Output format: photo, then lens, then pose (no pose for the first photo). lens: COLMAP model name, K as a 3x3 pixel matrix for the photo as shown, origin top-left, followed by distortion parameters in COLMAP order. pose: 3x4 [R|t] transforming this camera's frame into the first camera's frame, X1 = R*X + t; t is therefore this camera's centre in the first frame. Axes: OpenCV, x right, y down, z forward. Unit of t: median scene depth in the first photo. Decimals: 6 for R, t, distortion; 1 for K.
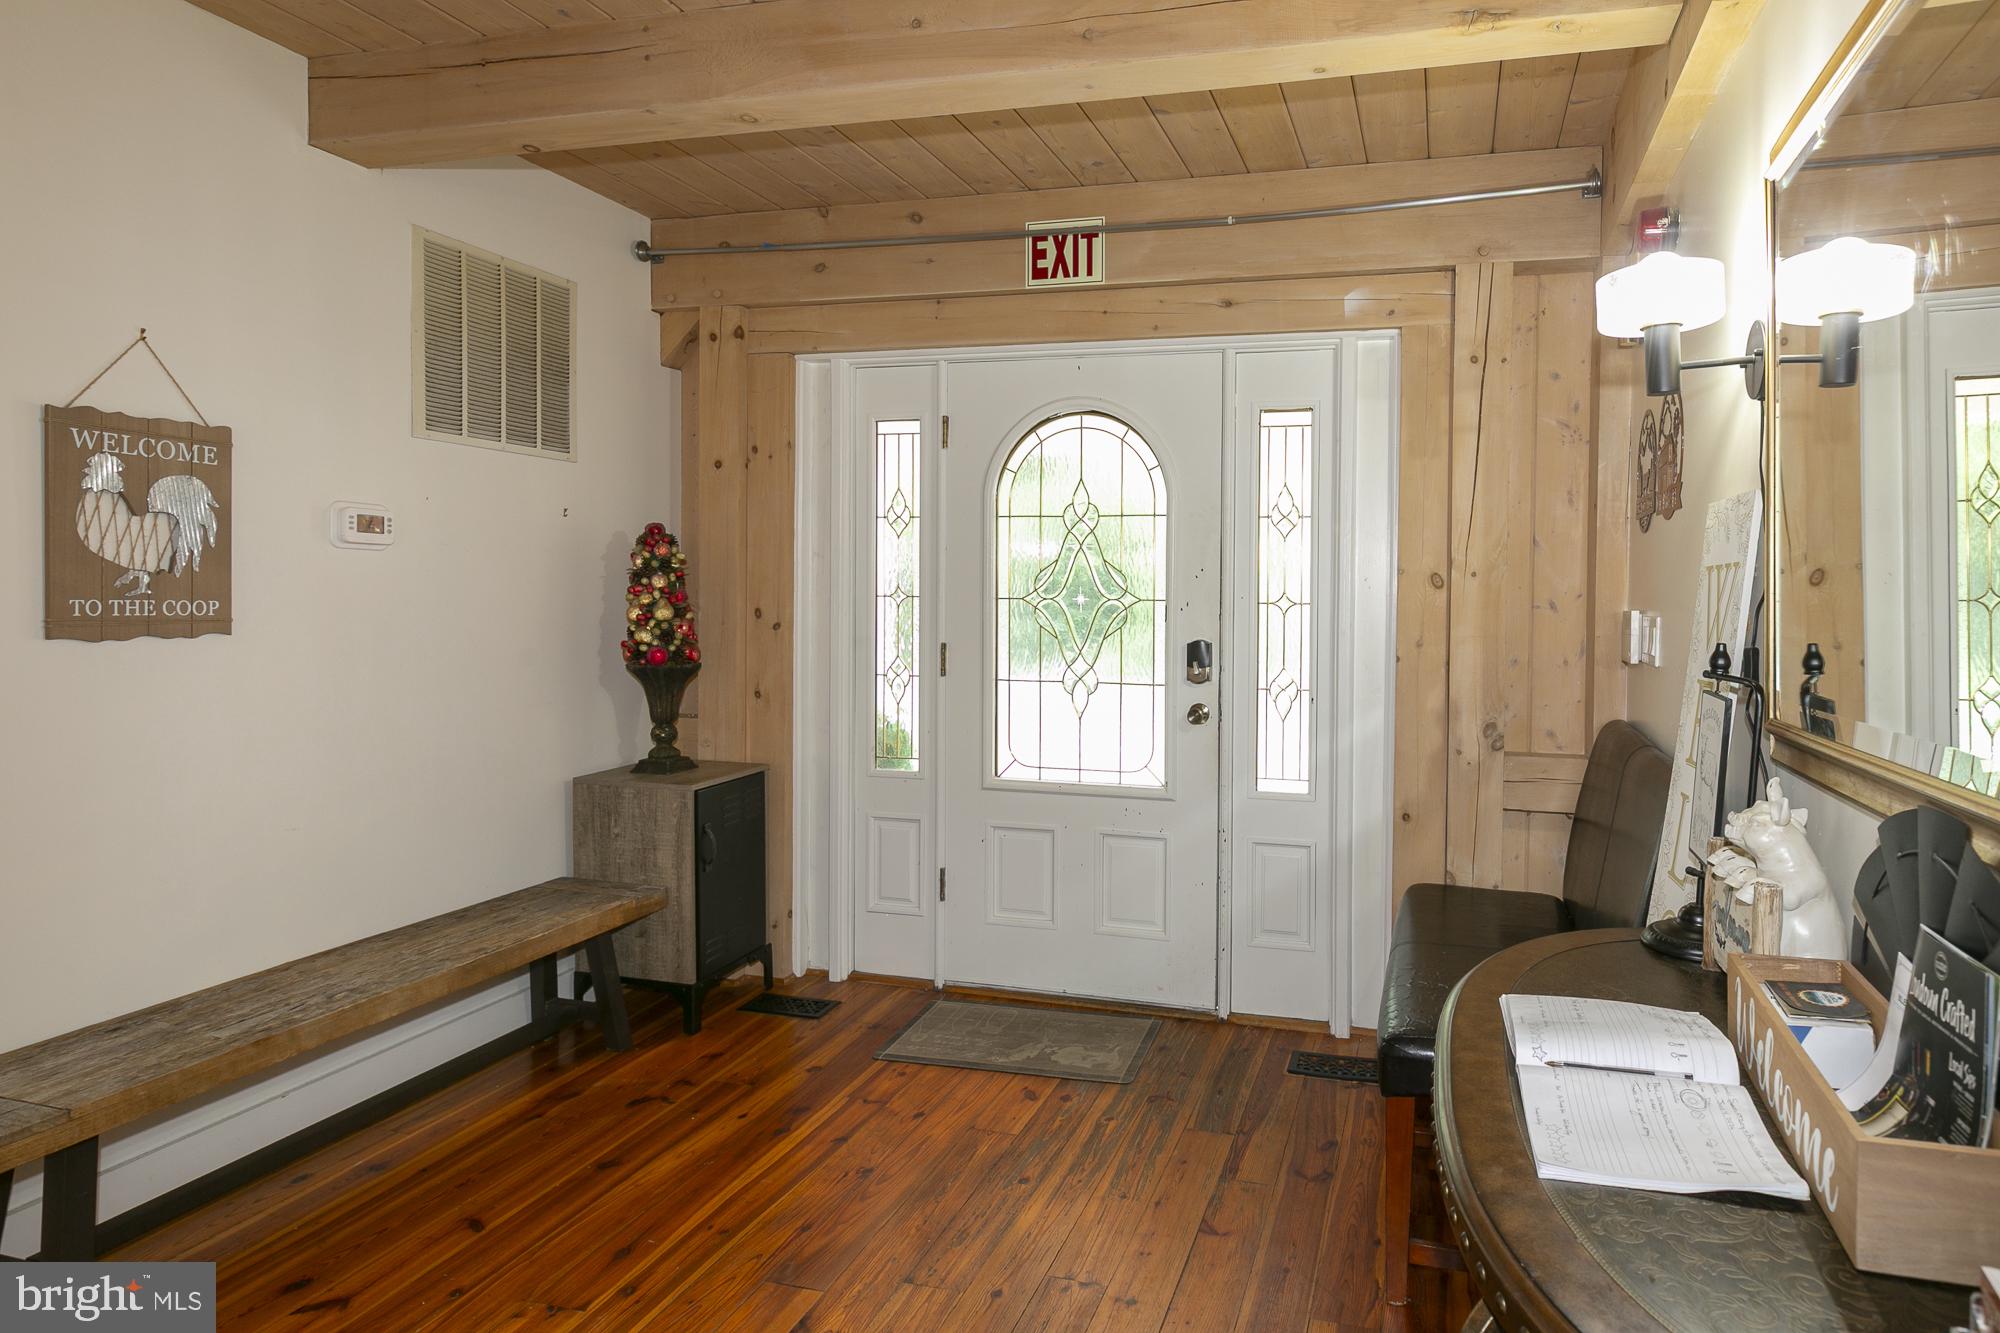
lens RADIAL K [[1092.4, 0, 1076.0], [0, 1092.4, 633.9], [0, 0, 1]] dist [-0.000311, 0.000758]
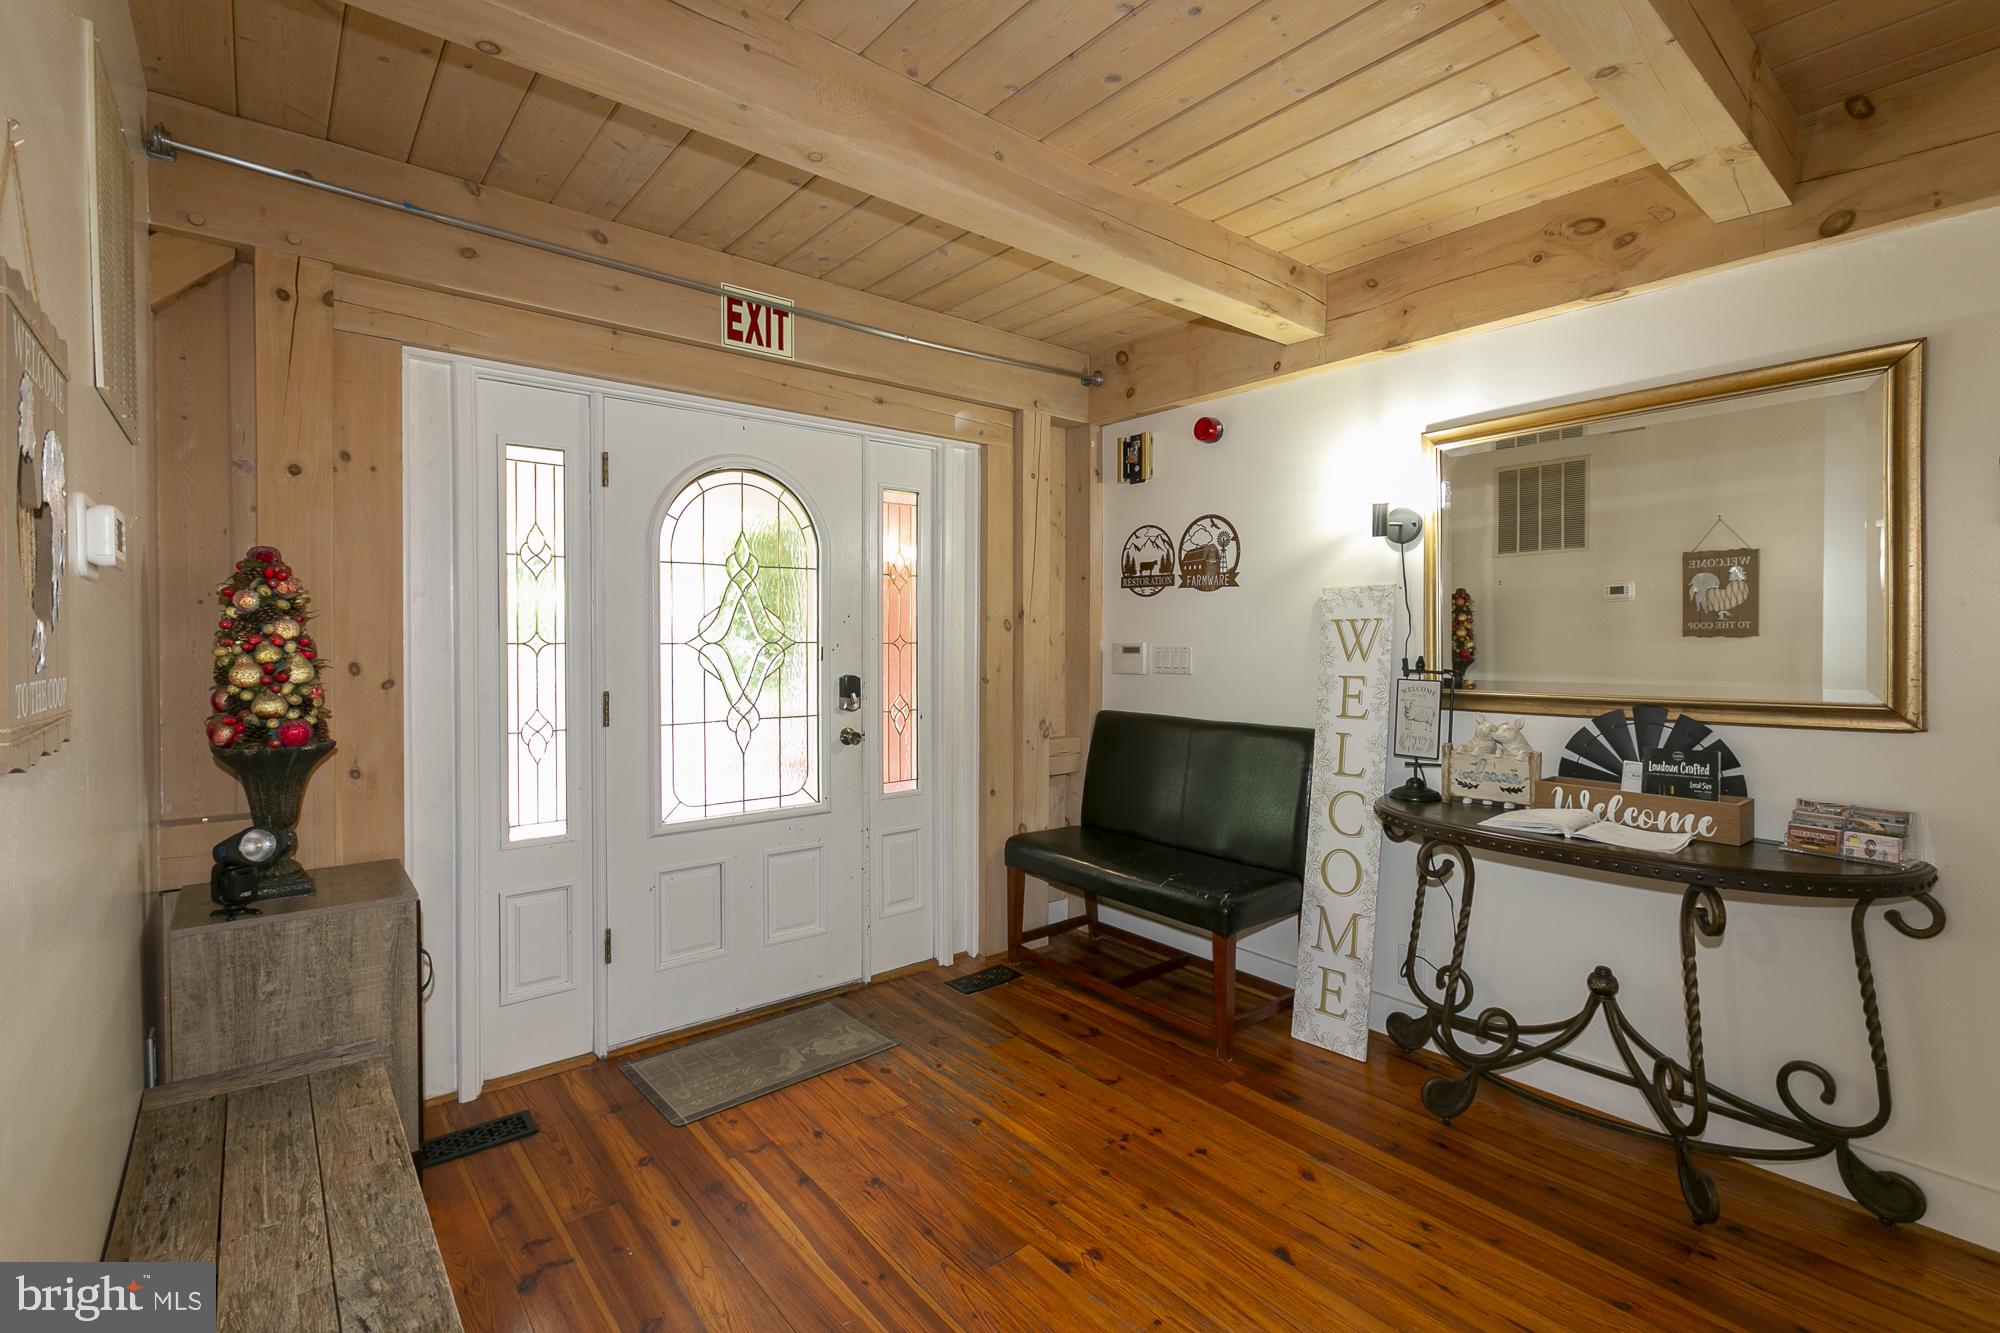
lens RADIAL K [[888.2, 0, 1083.4], [0, 888.2, 668.0], [0, 0, 1]] dist [0.003338, -0.000180]
pose [[0.576198, -0.042704, 0.816194, -0.554334], [0.037696, 0.998960, 0.025655, -0.017871], [-0.816440, 0.015985, 0.577209, 0.234796]]
